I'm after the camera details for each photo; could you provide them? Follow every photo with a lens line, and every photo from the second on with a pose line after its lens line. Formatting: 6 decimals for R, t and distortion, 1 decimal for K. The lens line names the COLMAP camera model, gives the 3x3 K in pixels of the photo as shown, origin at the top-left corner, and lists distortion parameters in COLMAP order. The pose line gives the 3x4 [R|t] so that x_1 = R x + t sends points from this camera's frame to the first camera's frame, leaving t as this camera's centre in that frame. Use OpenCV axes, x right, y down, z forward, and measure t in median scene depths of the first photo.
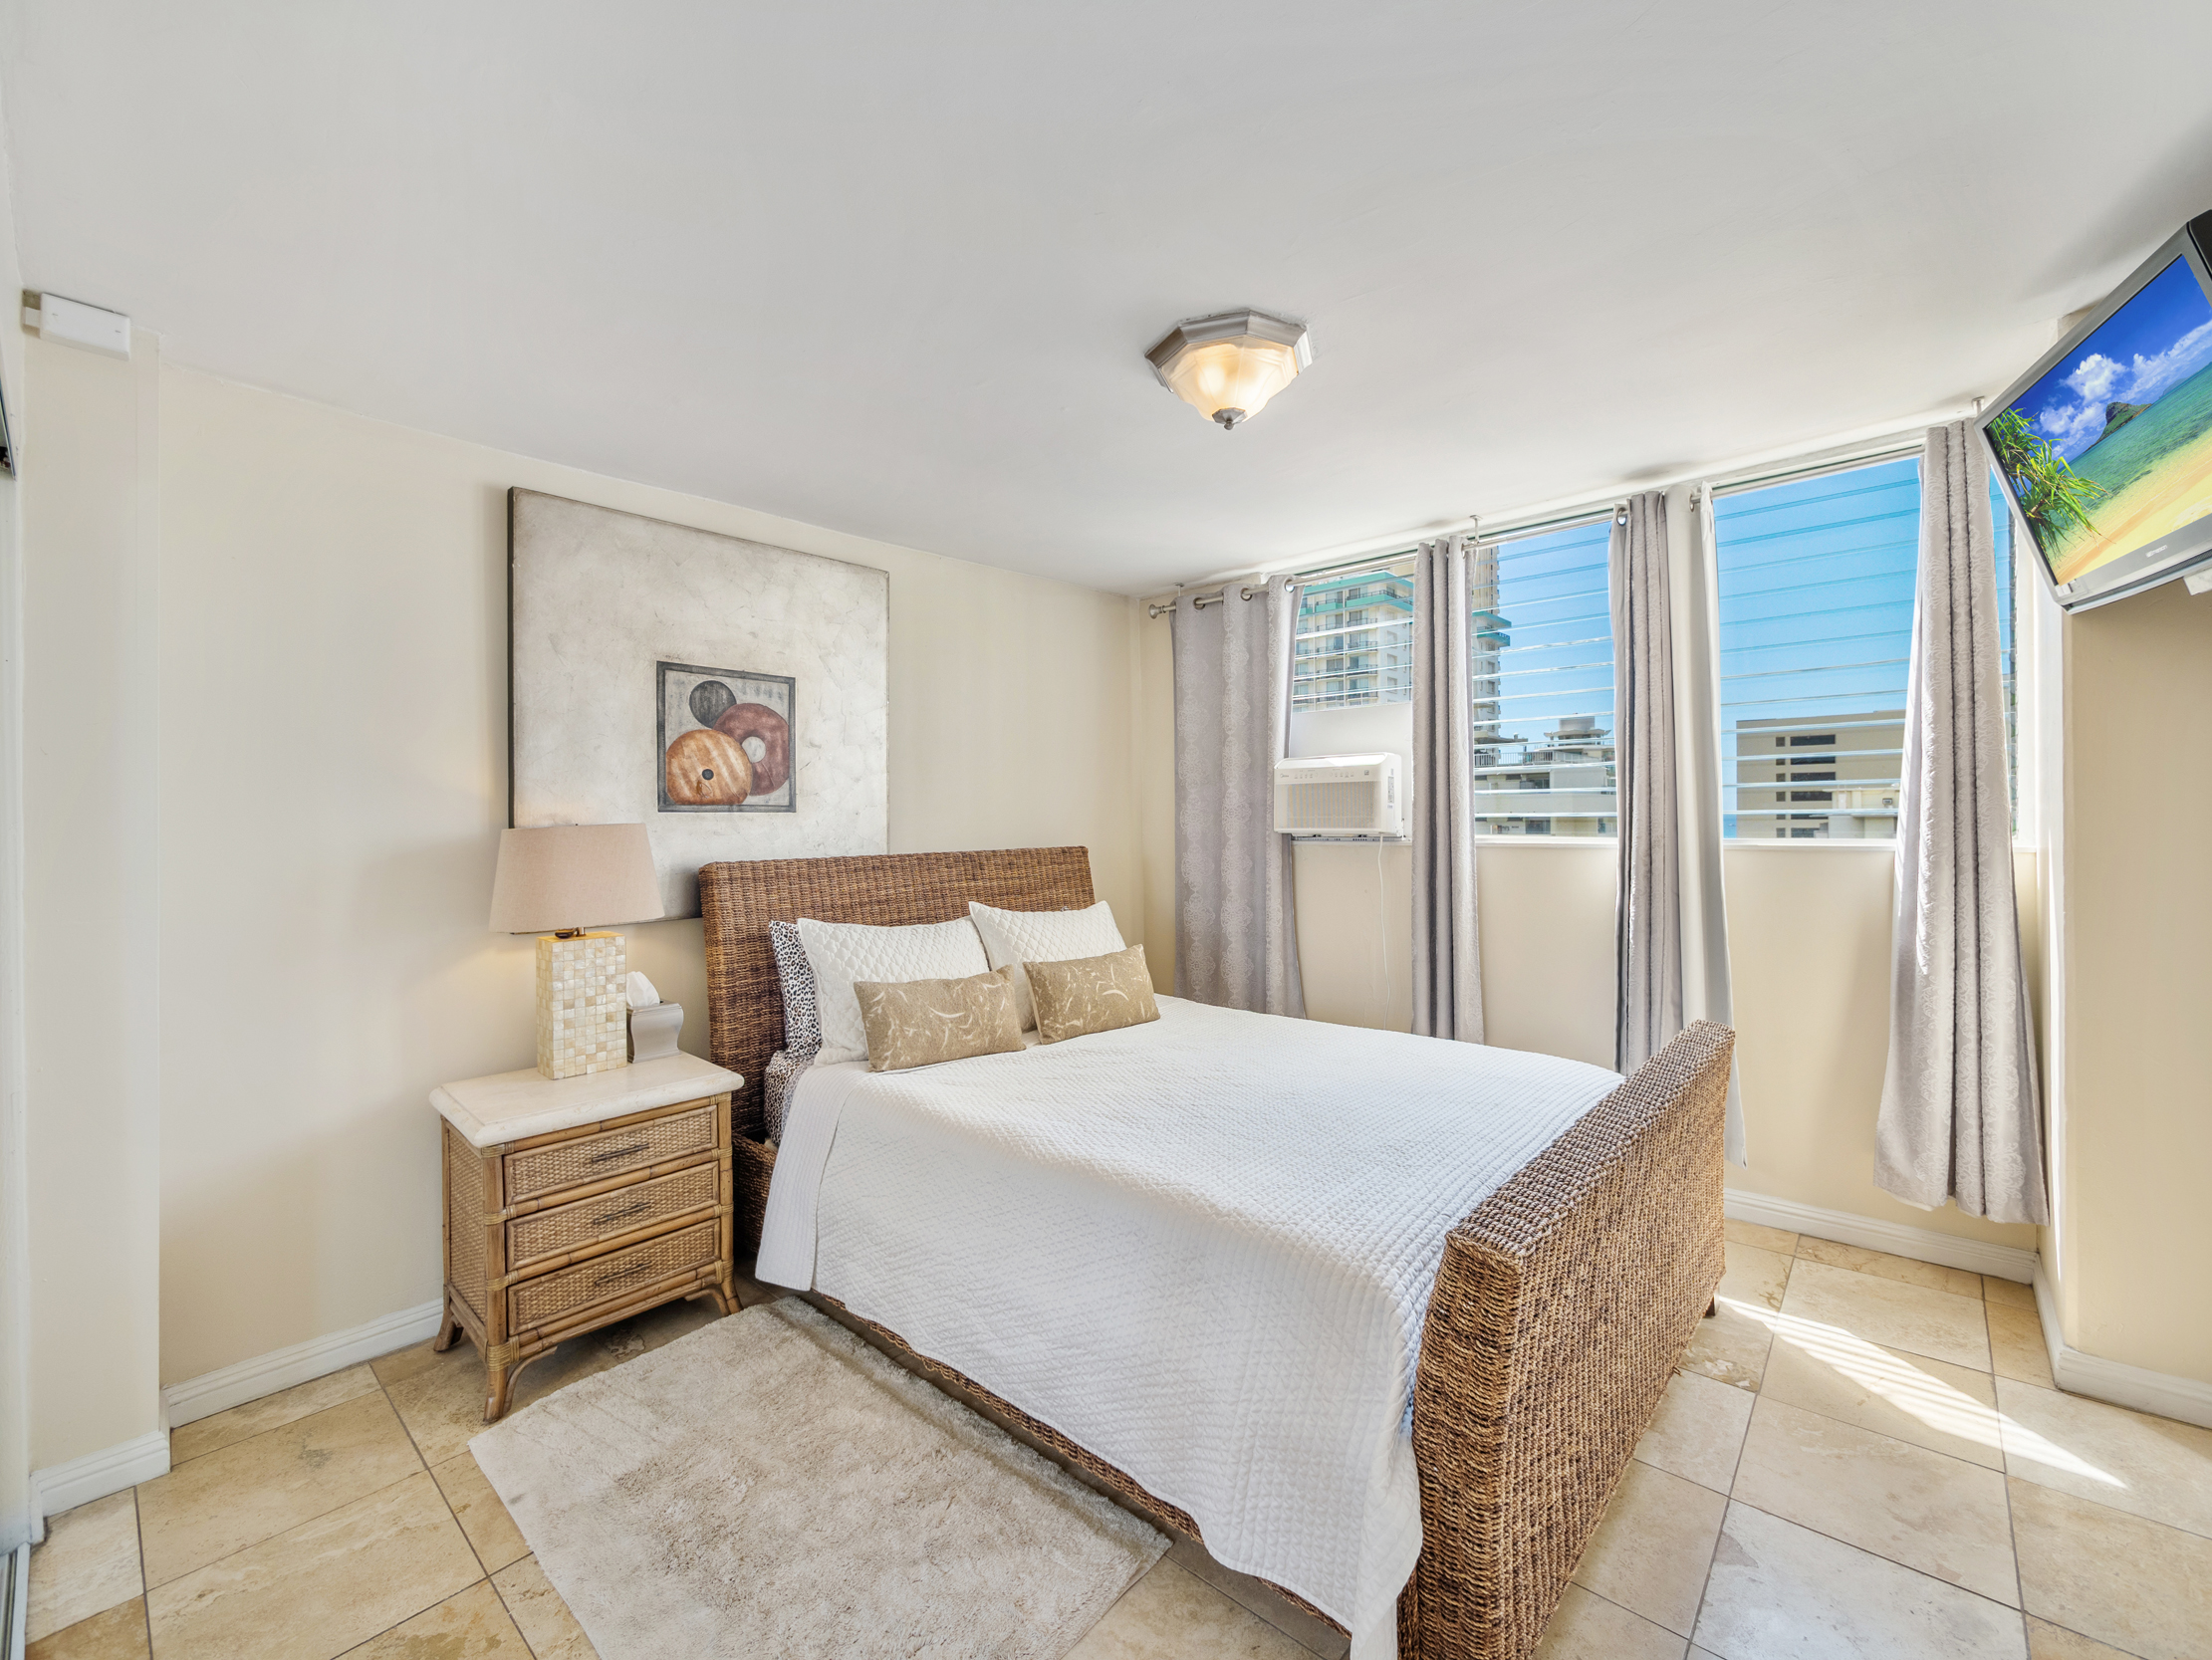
lens RADIAL K [[928.2, 0, 1085.0], [0, 928.2, 828.4], [0, 0, 1]] dist [-0.008587, -0.000203]
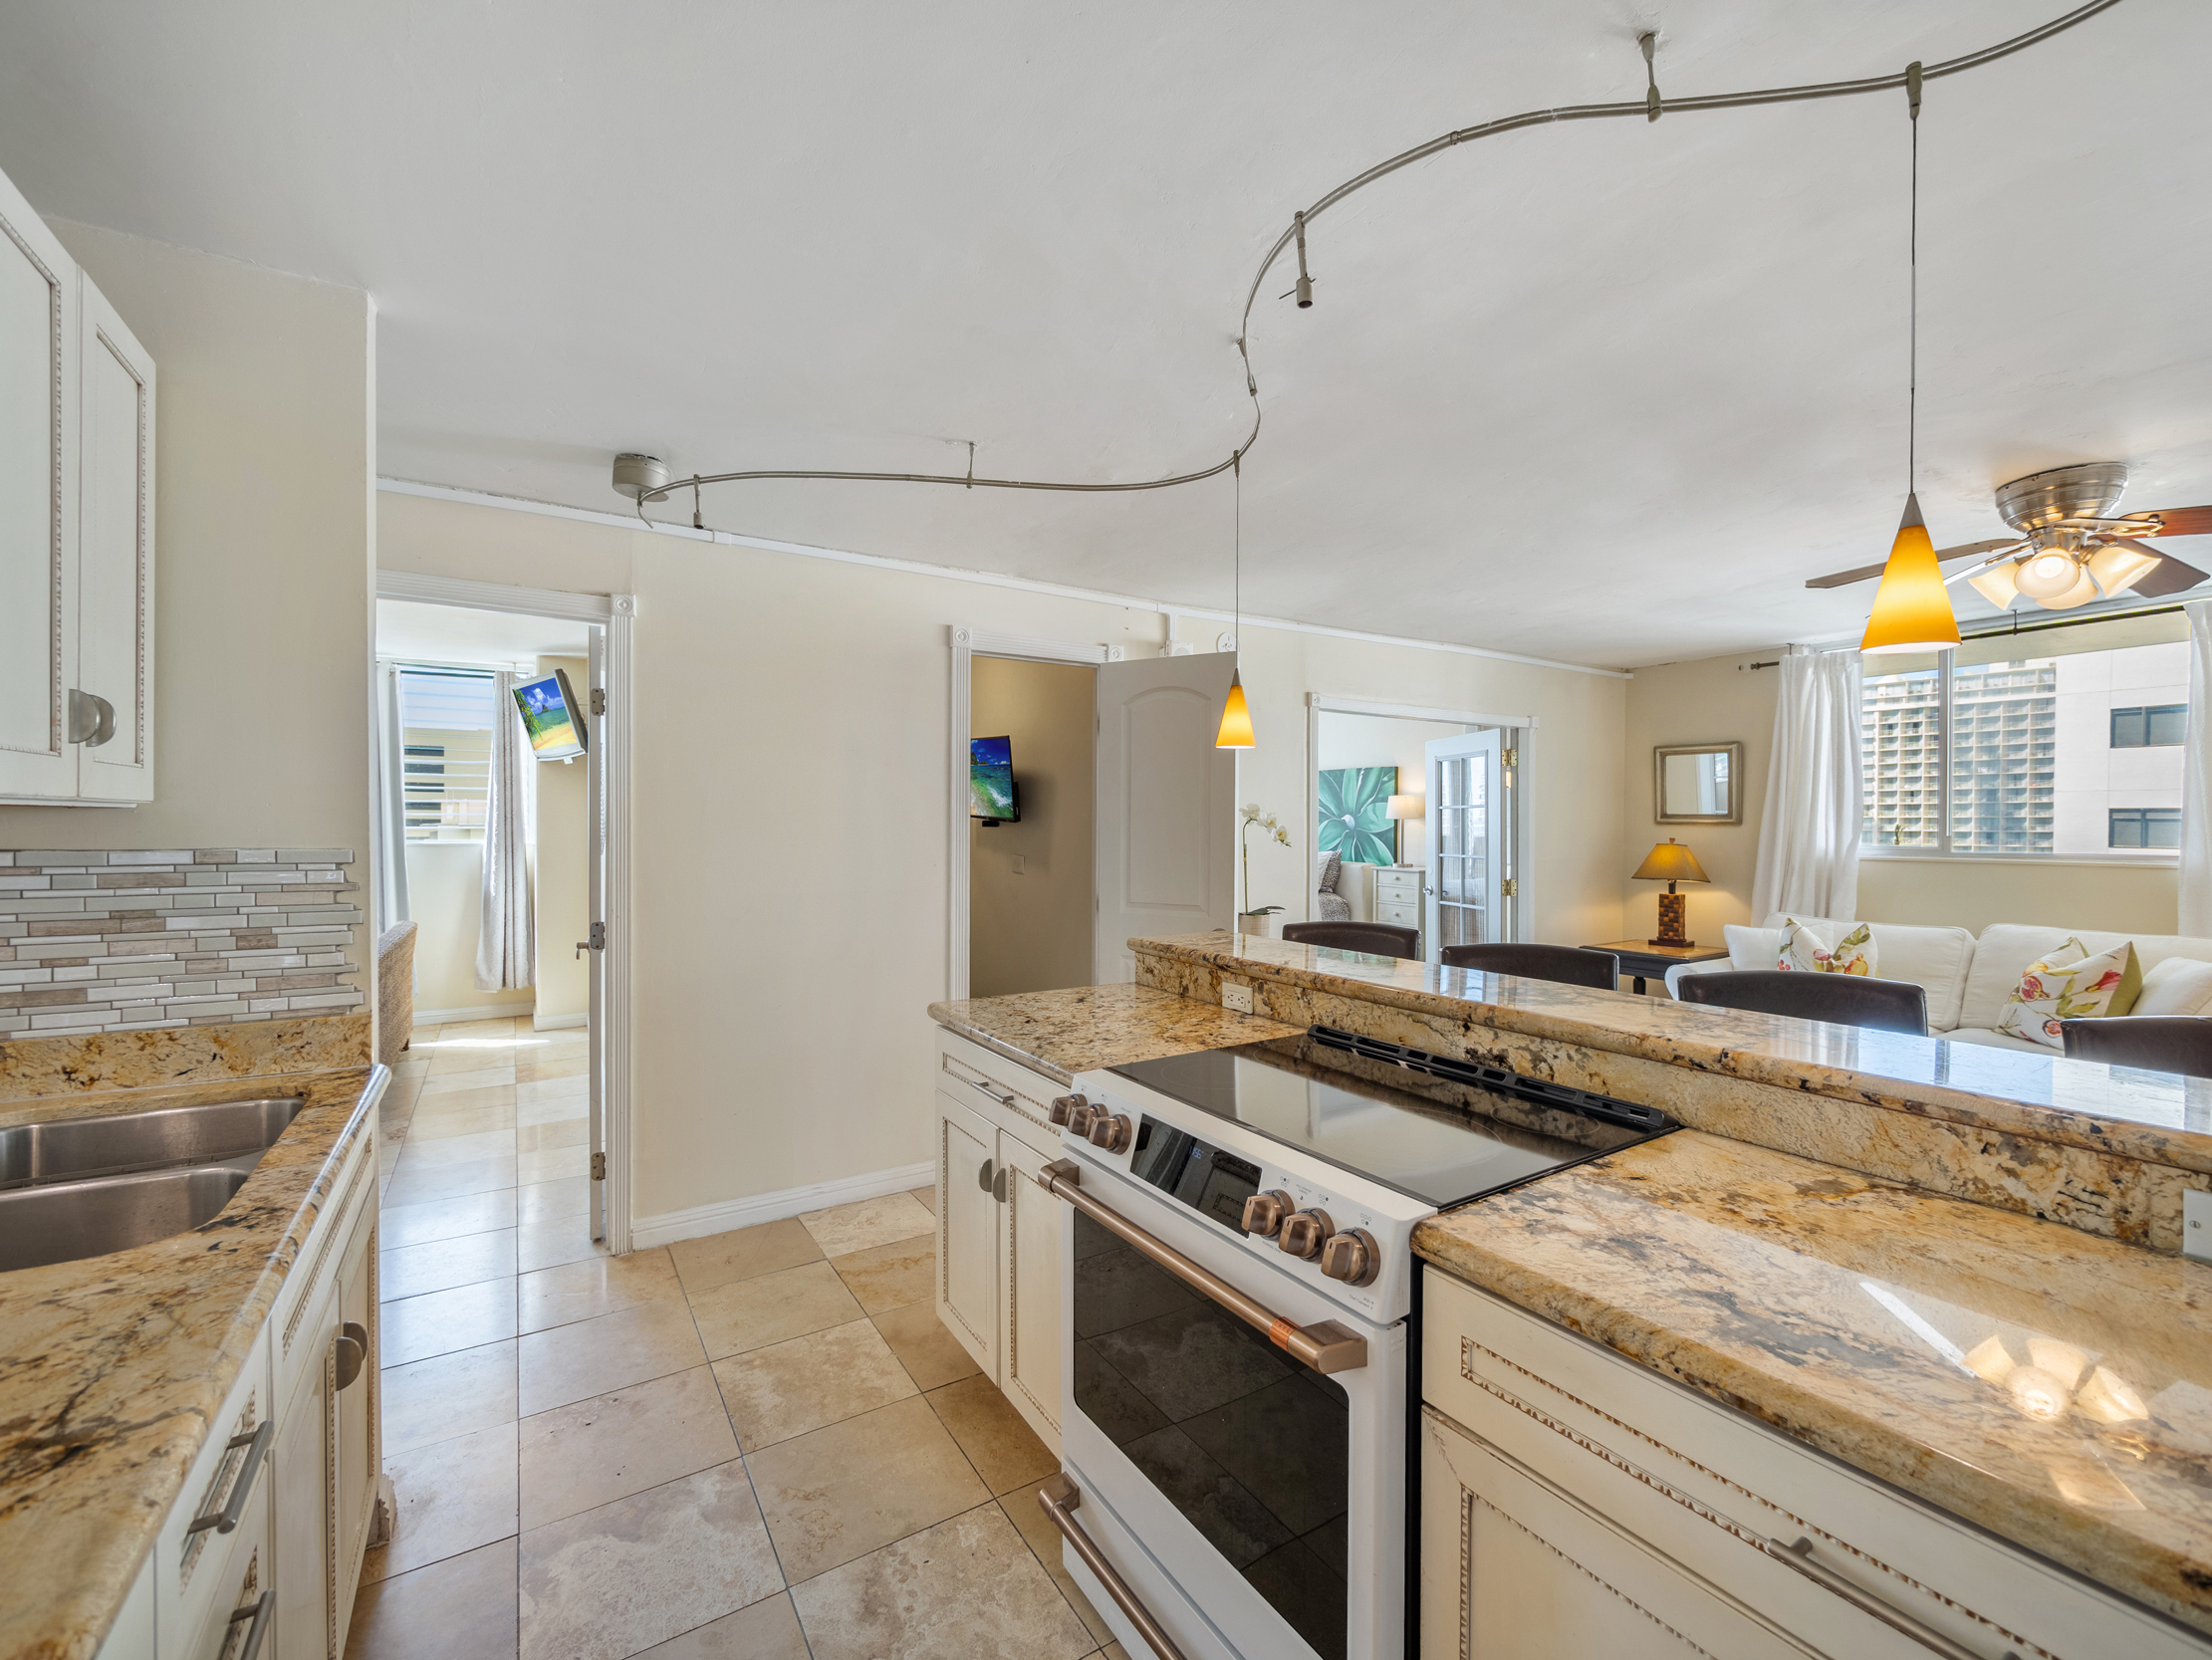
lens RADIAL K [[928.2, 0, 1085.0], [0, 928.2, 828.4], [0, 0, 1]] dist [-0.008587, -0.000203]
pose [[0.278241, 0.008732, 0.960472, -1.105219], [-0.001161, 0.999961, -0.008755, 0.002234], [-0.960511, 0.001321, 0.278240, -1.301066]]
